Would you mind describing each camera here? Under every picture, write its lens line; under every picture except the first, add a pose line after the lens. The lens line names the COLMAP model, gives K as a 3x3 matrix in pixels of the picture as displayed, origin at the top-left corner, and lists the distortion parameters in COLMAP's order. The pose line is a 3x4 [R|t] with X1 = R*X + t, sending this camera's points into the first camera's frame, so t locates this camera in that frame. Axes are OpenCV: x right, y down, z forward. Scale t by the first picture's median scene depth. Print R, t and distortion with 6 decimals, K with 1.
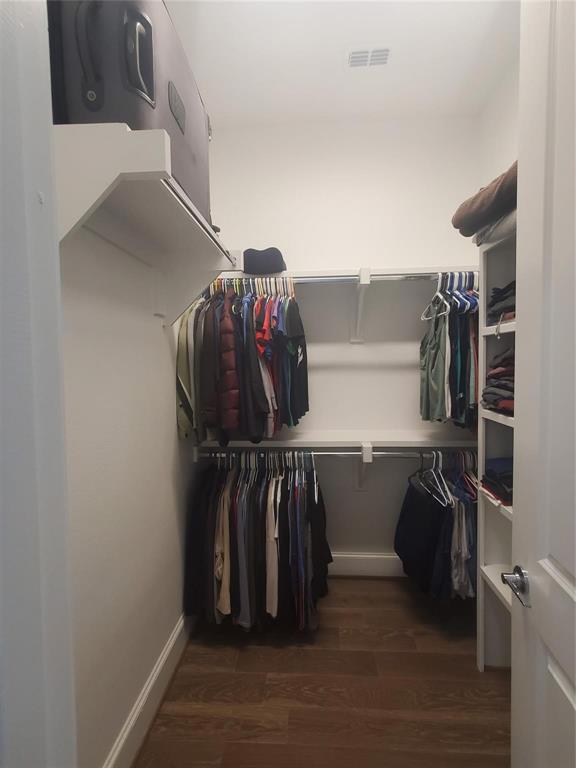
lens RADIAL K [[309.0, 0, 290.1], [0, 309.0, 379.9], [0, 0, 1]] dist [0.000483, 0.000015]
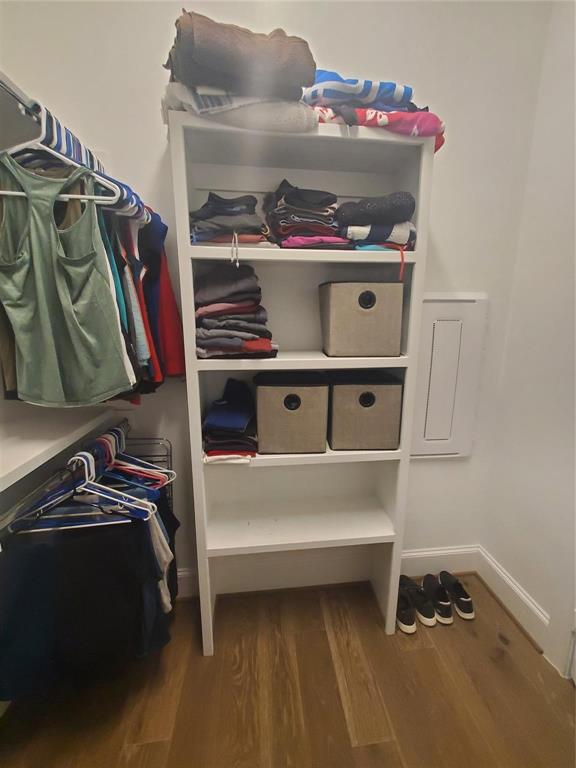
lens RADIAL K [[309.0, 0, 289.7], [0, 309.0, 382.8], [0, 0, 1]] dist [0.000483, 0.000015]
pose [[-0.168570, -0.169121, 0.971073, -0.168574], [0.047251, 0.982652, 0.179340, 0.026569], [-0.984556, 0.076115, -0.157655, 0.949456]]
